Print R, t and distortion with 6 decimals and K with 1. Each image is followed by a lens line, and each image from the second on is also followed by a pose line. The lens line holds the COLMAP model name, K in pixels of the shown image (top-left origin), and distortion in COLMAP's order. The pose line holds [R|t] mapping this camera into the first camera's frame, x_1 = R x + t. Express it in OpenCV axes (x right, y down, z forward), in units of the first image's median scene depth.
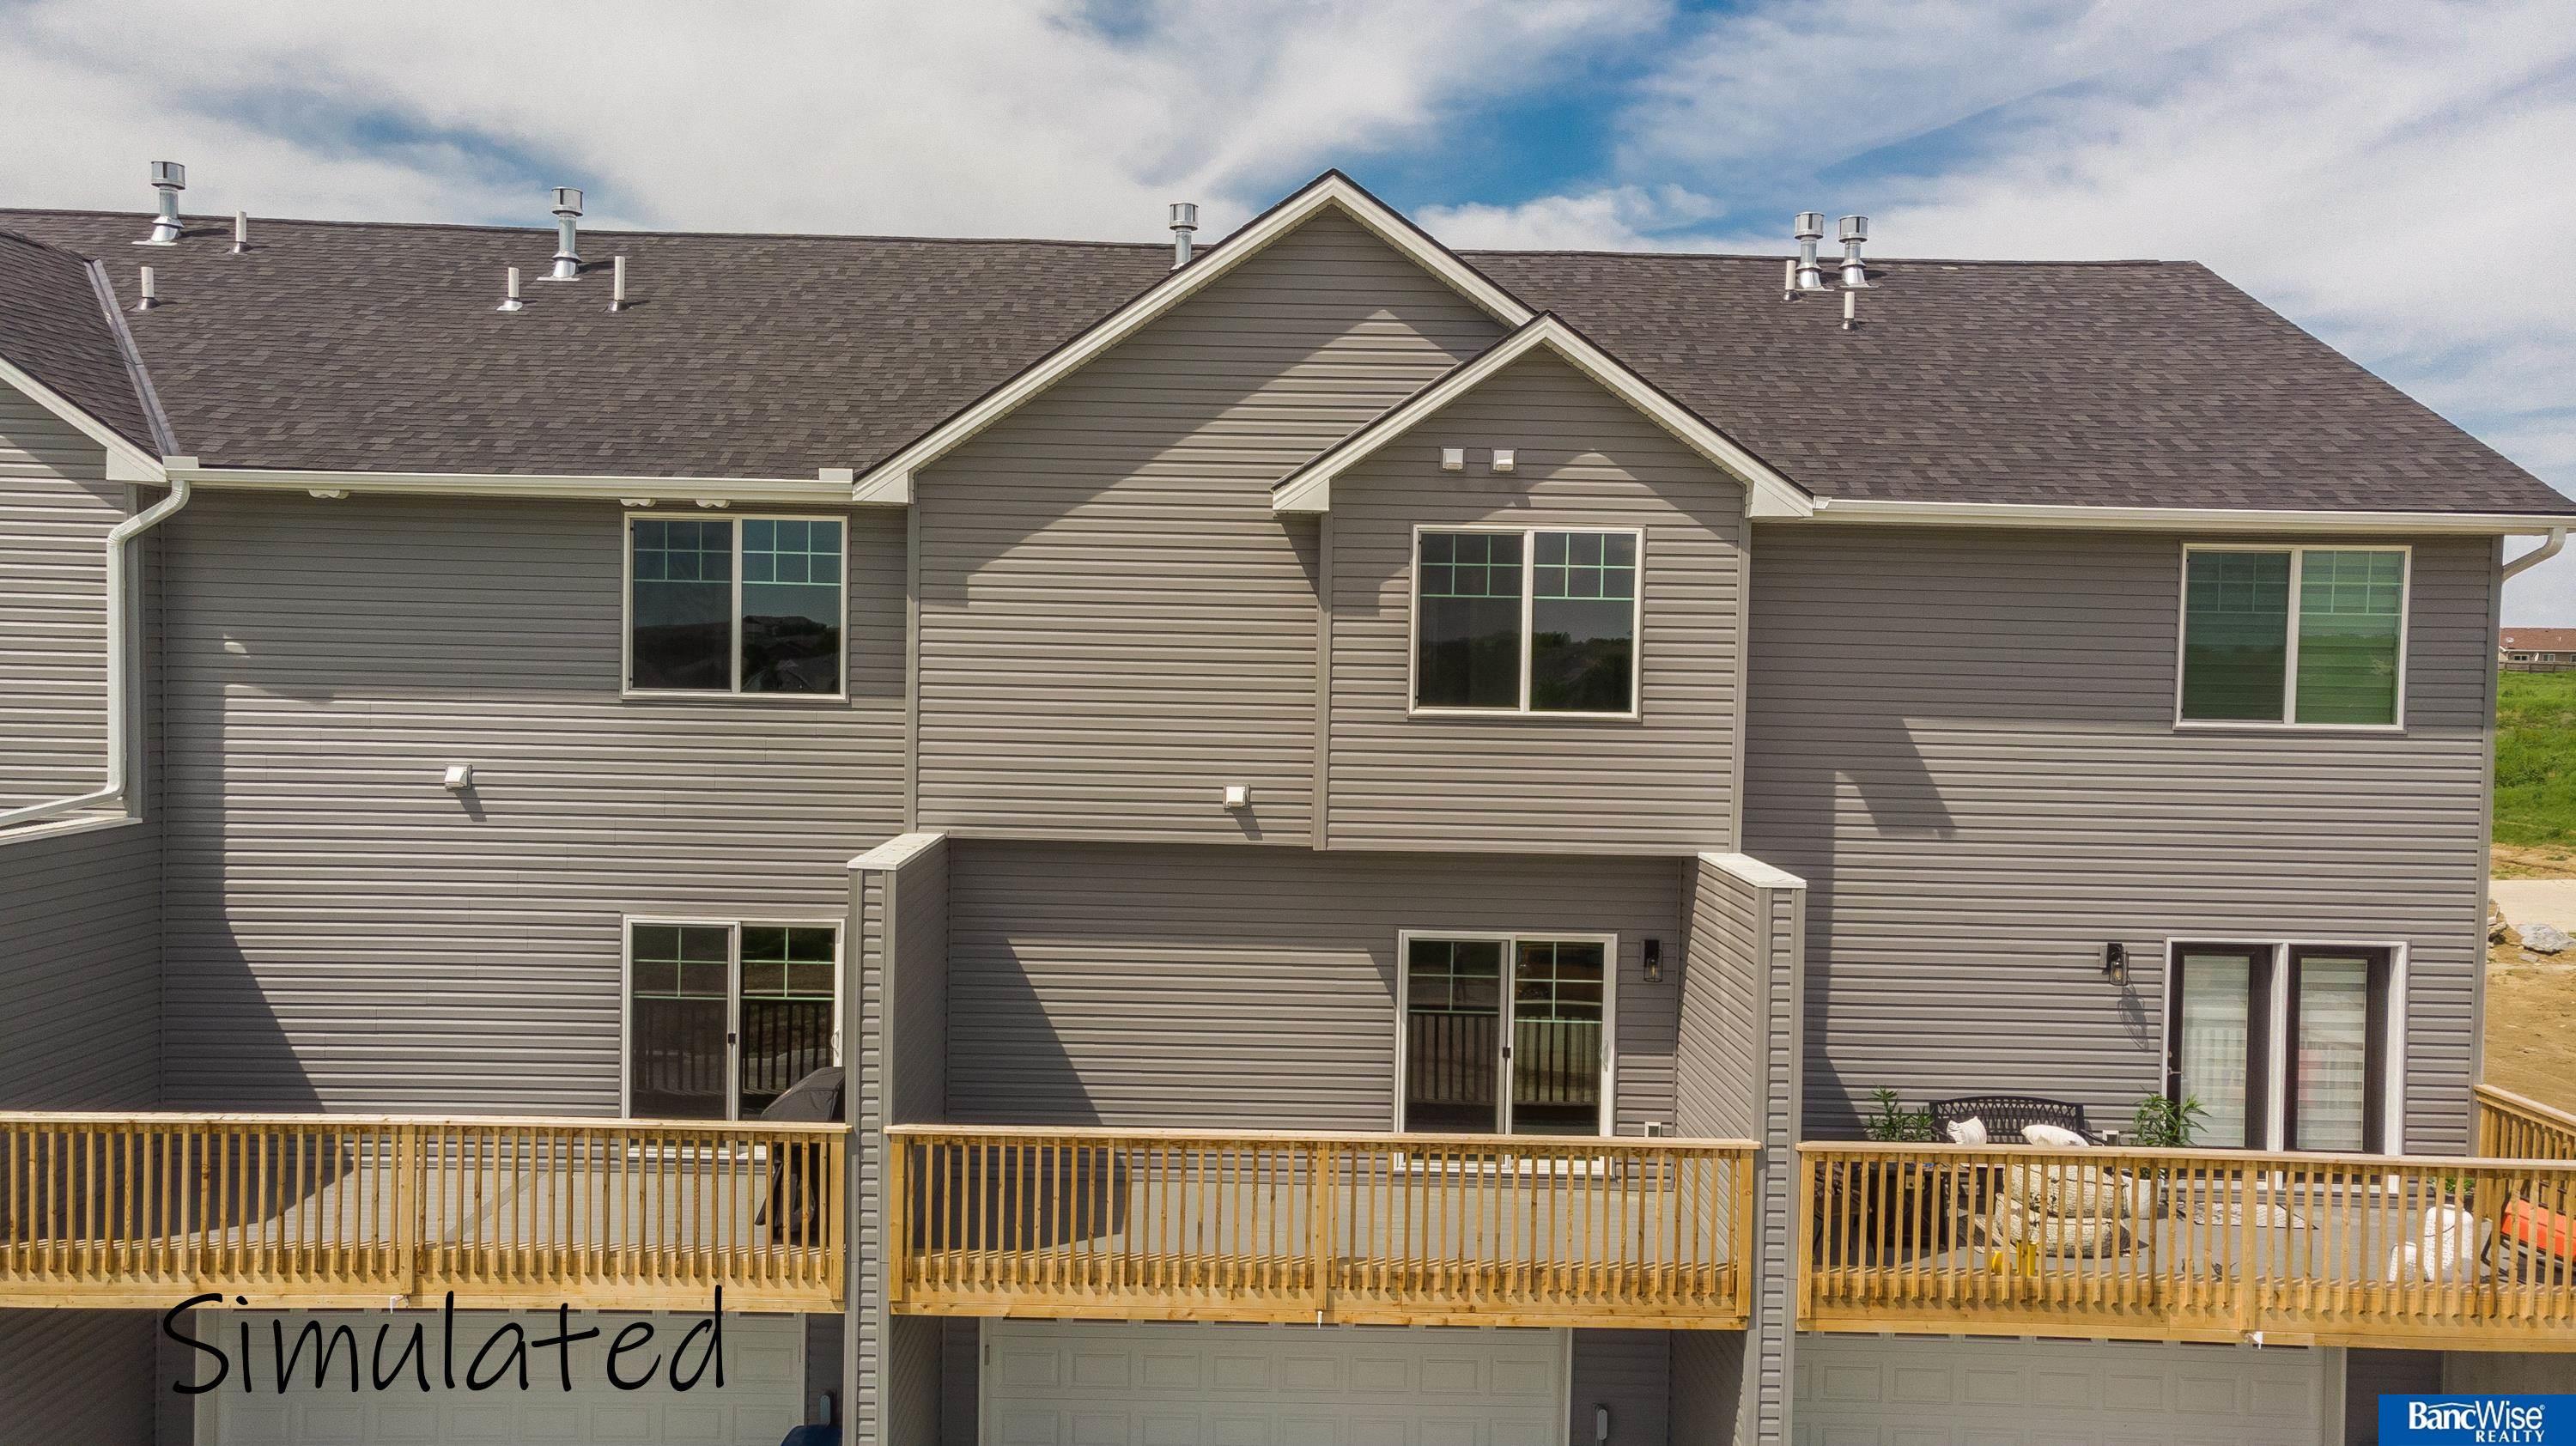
lens RADIAL K [[1901.8, 0, 1288.0], [0, 1901.8, 723.0], [0, 0, 1]] dist [-0.021078, 0.098833]
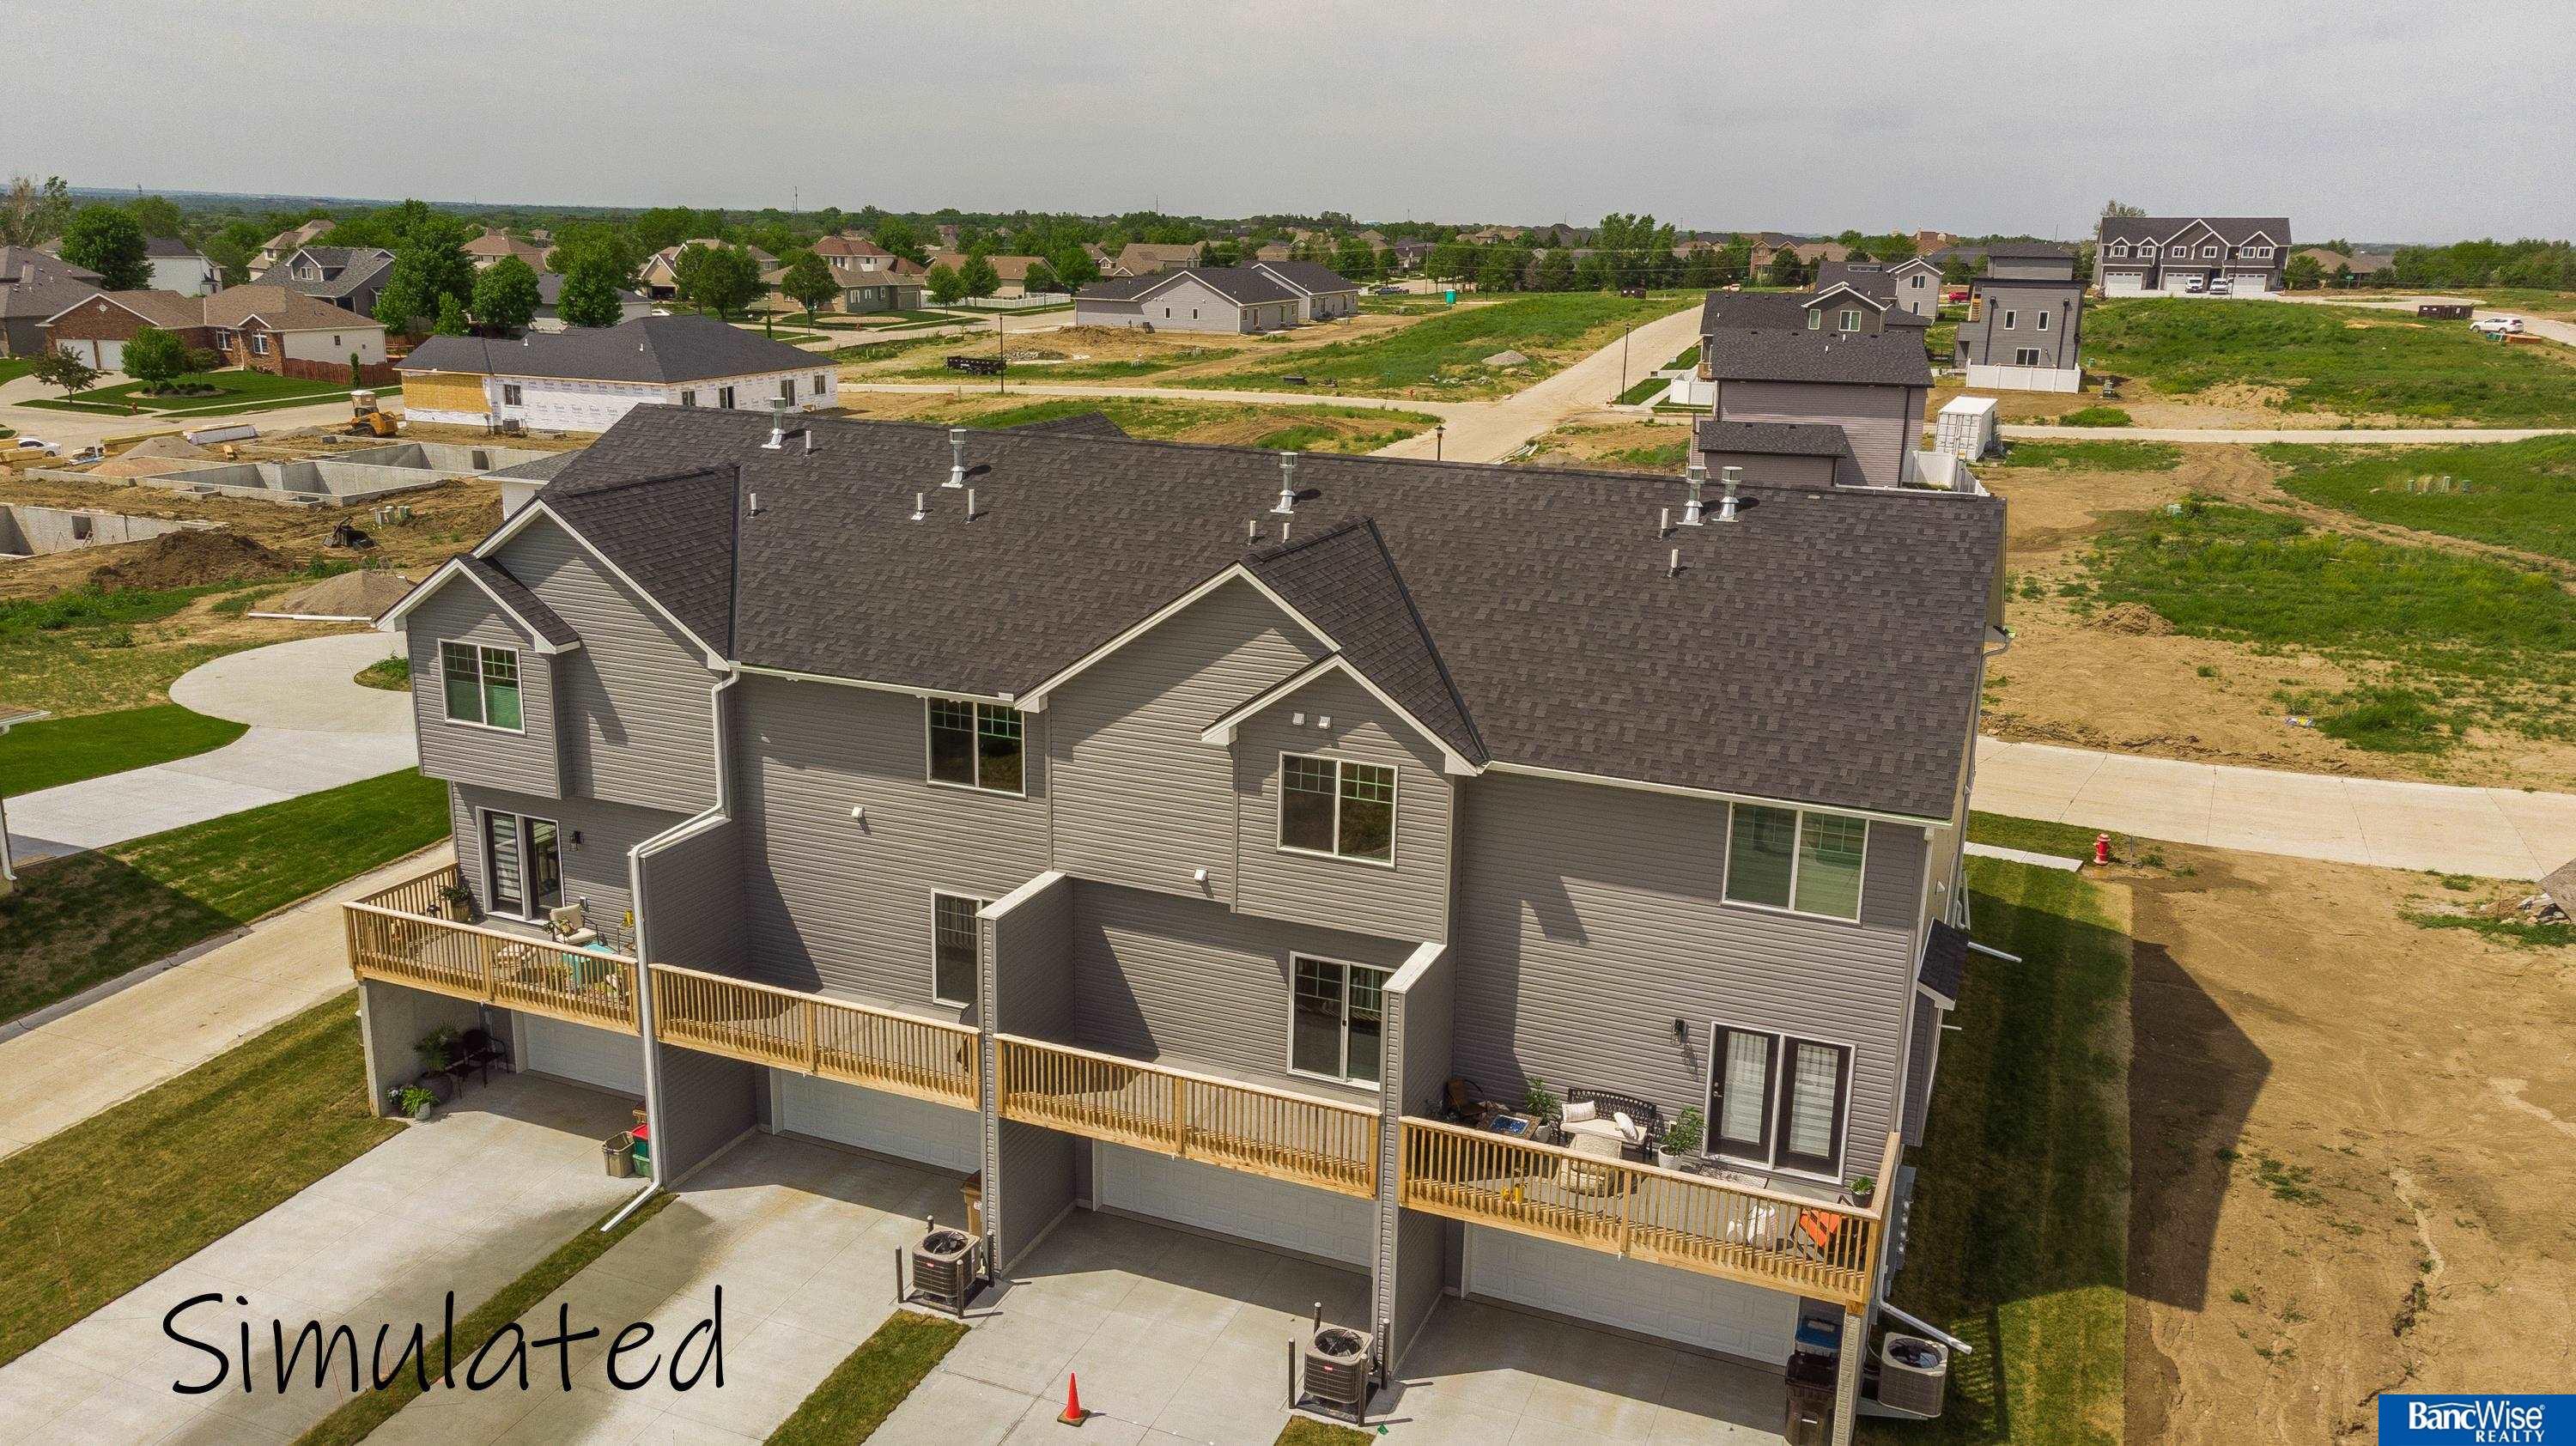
lens RADIAL K [[1891.8, 0, 1275.5], [0, 1891.8, 713.9], [0, 0, 1]] dist [-0.004491, 0.068497]
pose [[0.919909, 0.095299, -0.380377, 0.743451], [-0.018669, 0.979563, 0.200267, -0.498138], [0.391688, -0.177126, 0.902888, -0.636230]]
